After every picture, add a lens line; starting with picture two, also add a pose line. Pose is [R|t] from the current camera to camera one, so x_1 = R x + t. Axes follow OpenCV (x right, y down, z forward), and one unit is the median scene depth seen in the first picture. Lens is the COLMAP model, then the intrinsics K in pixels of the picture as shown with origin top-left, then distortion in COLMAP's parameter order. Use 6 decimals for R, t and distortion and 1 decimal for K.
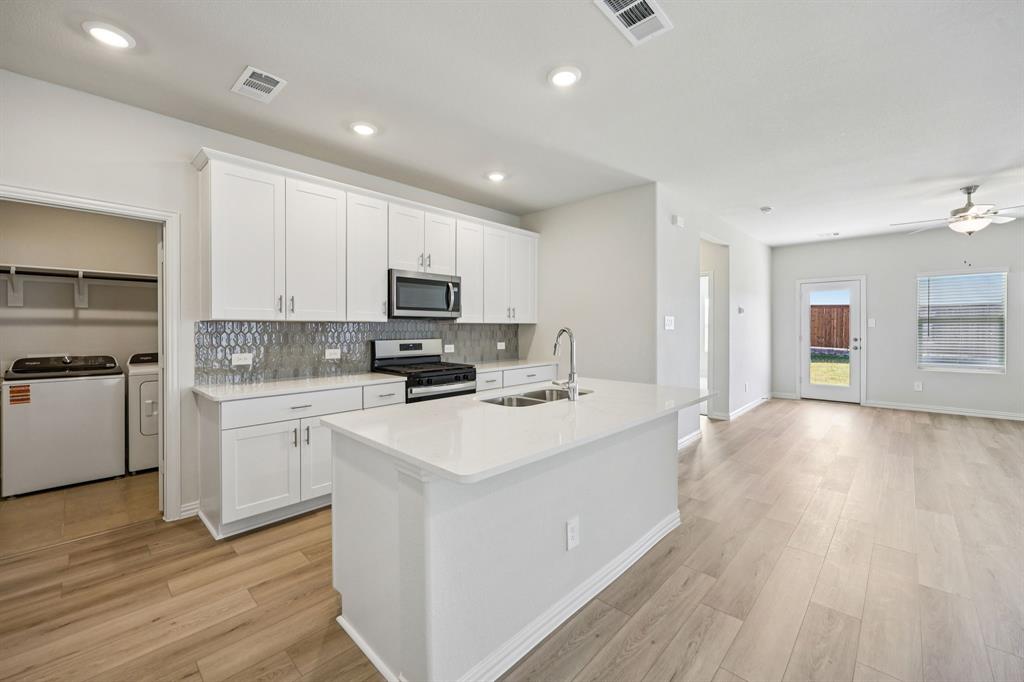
lens RADIAL K [[418.6, 0, 512.5], [0, 418.6, 332.1], [0, 0, 1]] dist [0.011672, 0.000508]
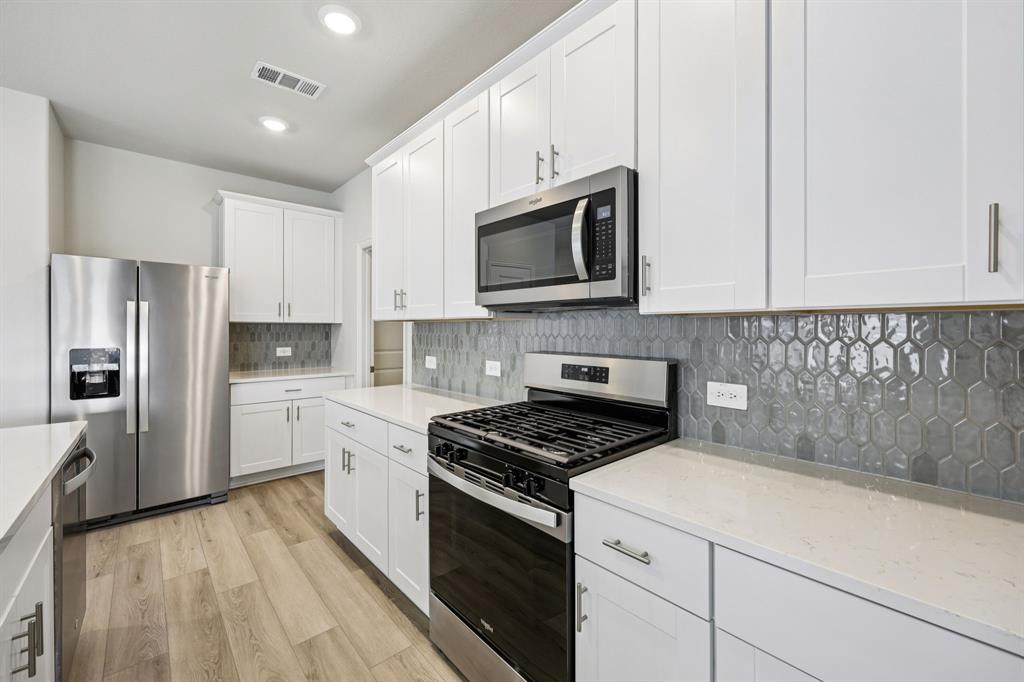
lens RADIAL K [[418.6, 0, 512.8], [0, 418.6, 337.9], [0, 0, 1]] dist [0.011672, 0.000508]
pose [[-0.094988, 0.016873, -0.995335, 0.212133], [-0.013740, 0.999739, 0.018259, -0.008304], [0.995384, 0.015410, -0.094731, 1.068775]]
